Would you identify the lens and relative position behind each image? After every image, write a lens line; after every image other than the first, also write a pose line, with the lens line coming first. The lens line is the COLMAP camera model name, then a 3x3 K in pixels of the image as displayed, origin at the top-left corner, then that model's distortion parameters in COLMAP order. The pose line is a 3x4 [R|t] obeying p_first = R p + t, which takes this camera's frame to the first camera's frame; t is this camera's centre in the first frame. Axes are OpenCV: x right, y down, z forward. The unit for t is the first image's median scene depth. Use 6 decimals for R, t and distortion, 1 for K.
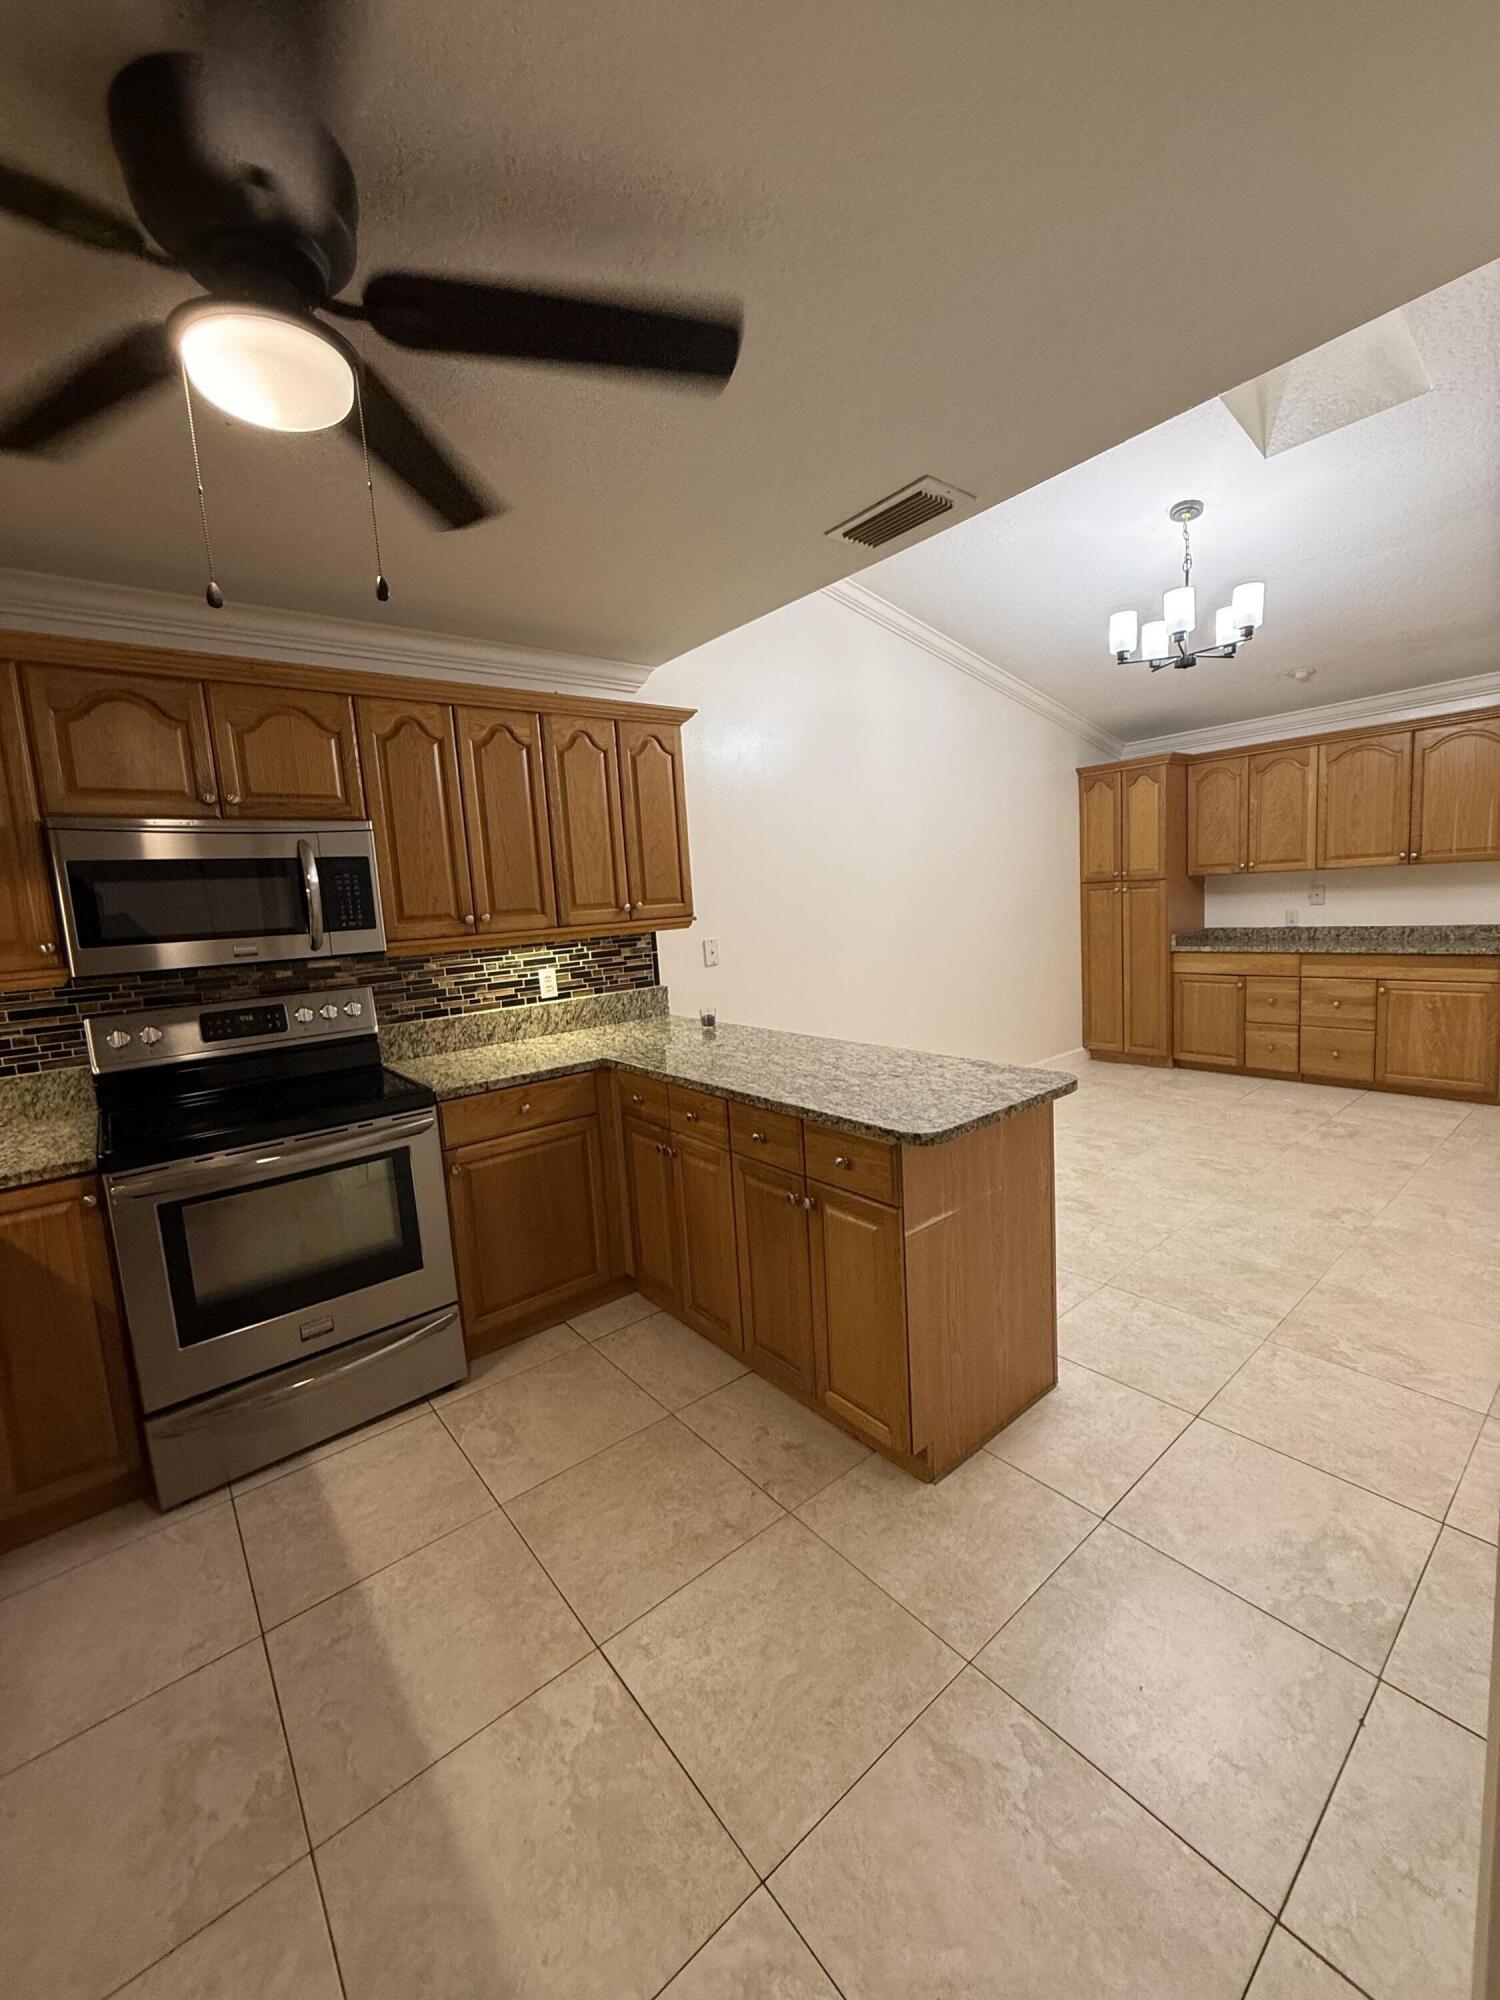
lens RADIAL K [[800.0, 0, 751.1], [0, 800.0, 997.2], [0, 0, 1]] dist [-0.000624, 0.000228]
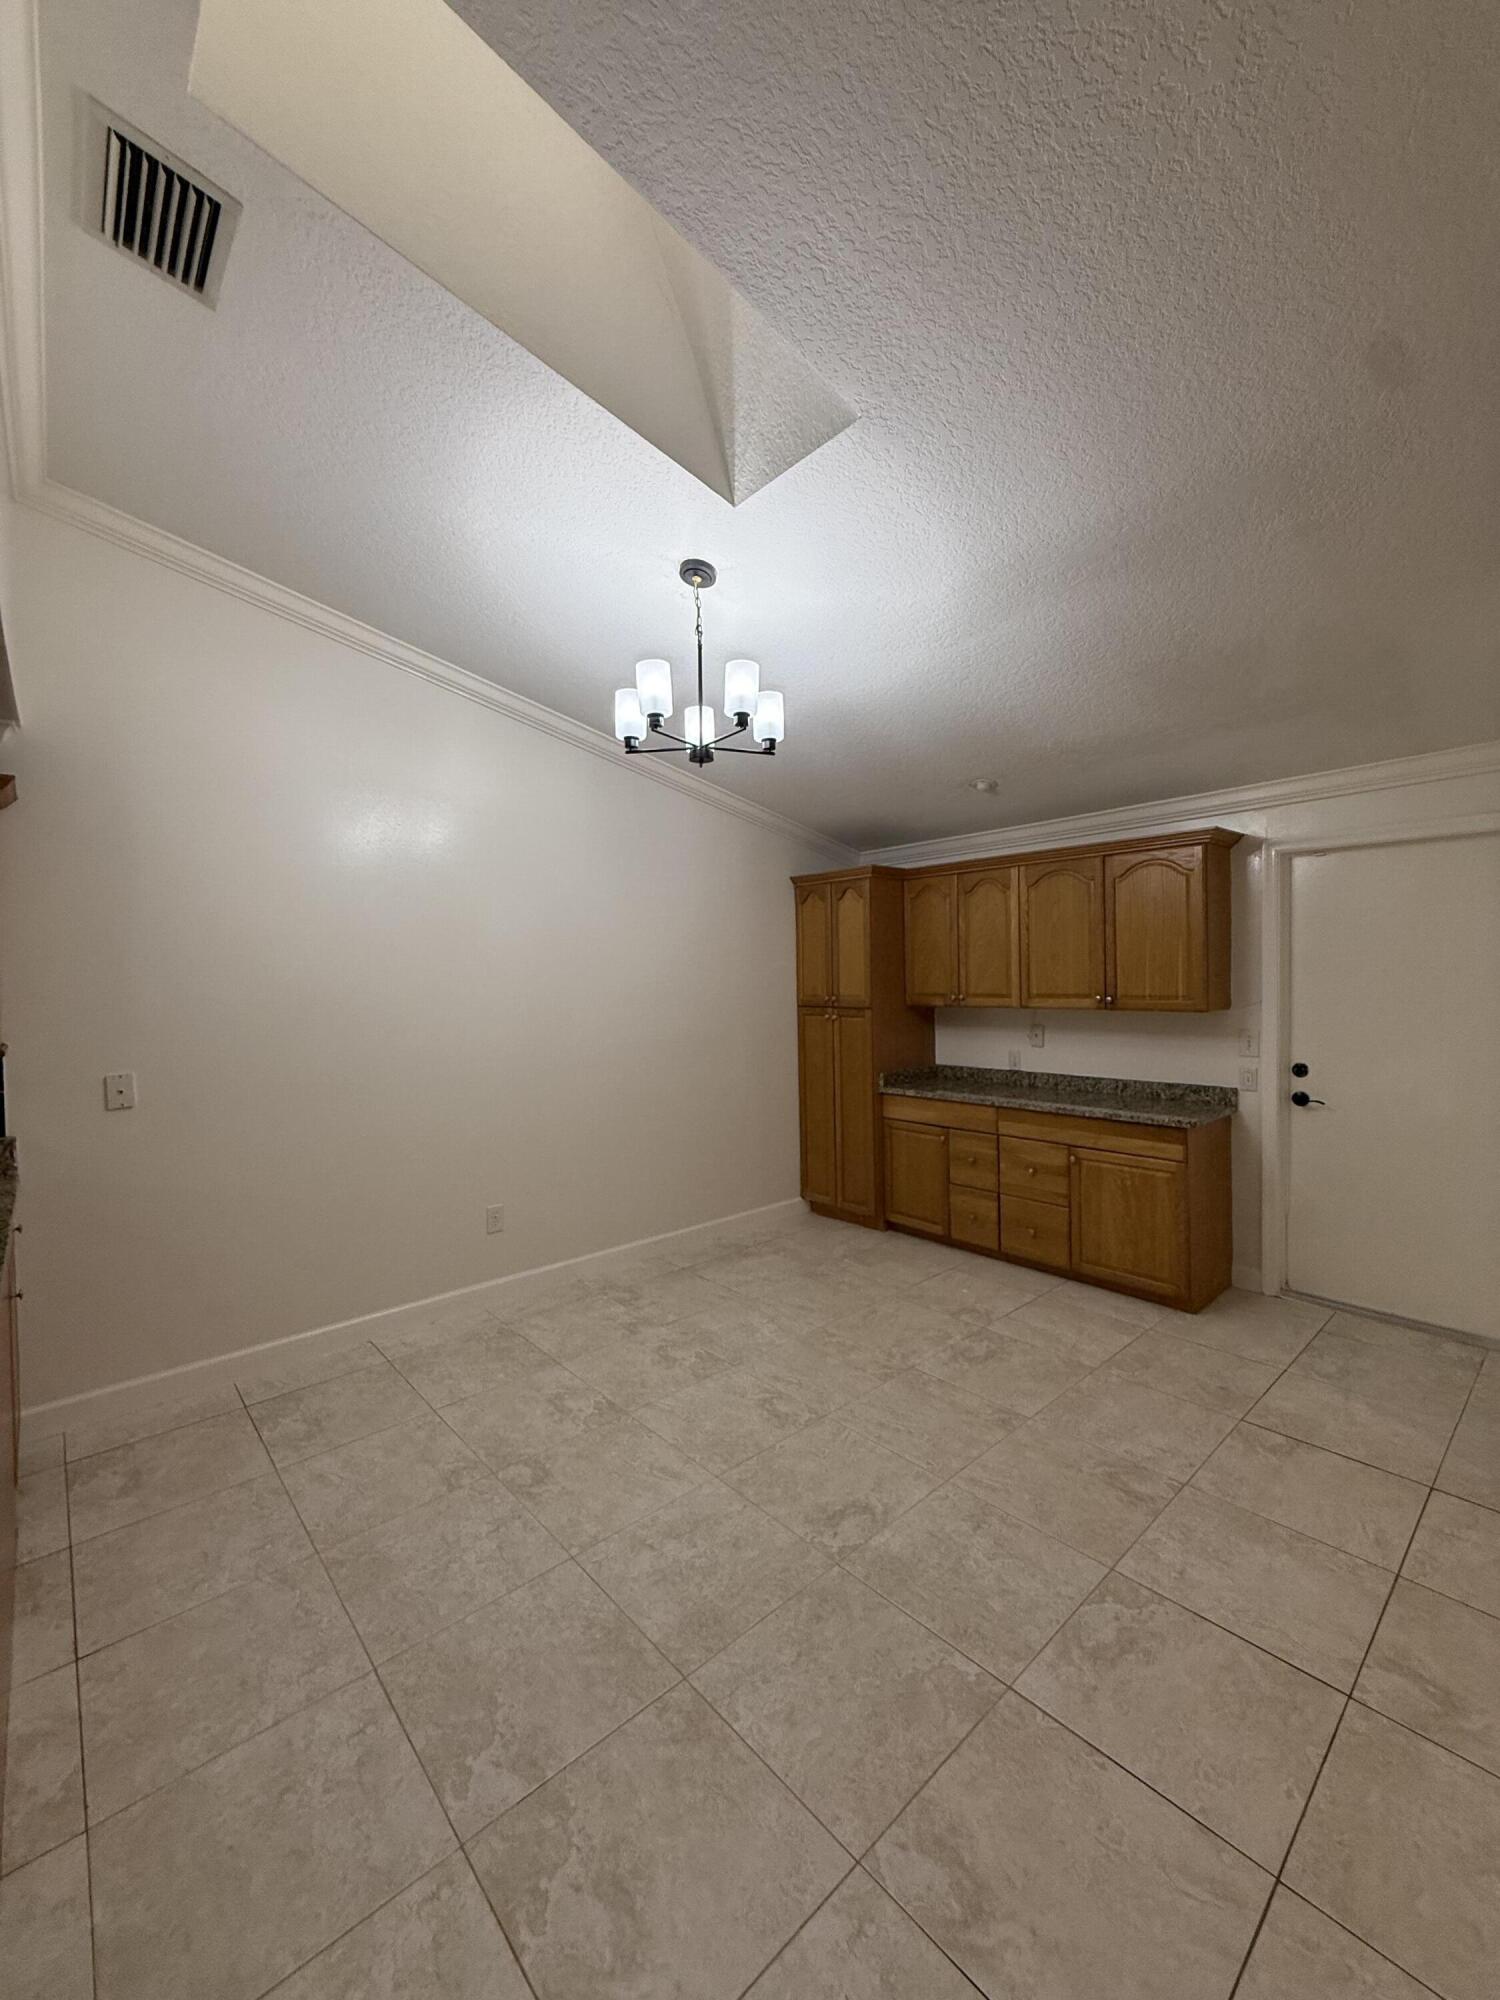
lens RADIAL K [[800.0, 0, 754.5], [0, 800.0, 995.9], [0, 0, 1]] dist [-0.000624, 0.000228]
pose [[0.997994, 0.047781, 0.041543, 0.384237], [-0.043074, 0.993256, -0.107640, -0.067656], [-0.046406, 0.105635, 0.993322, 0.160446]]
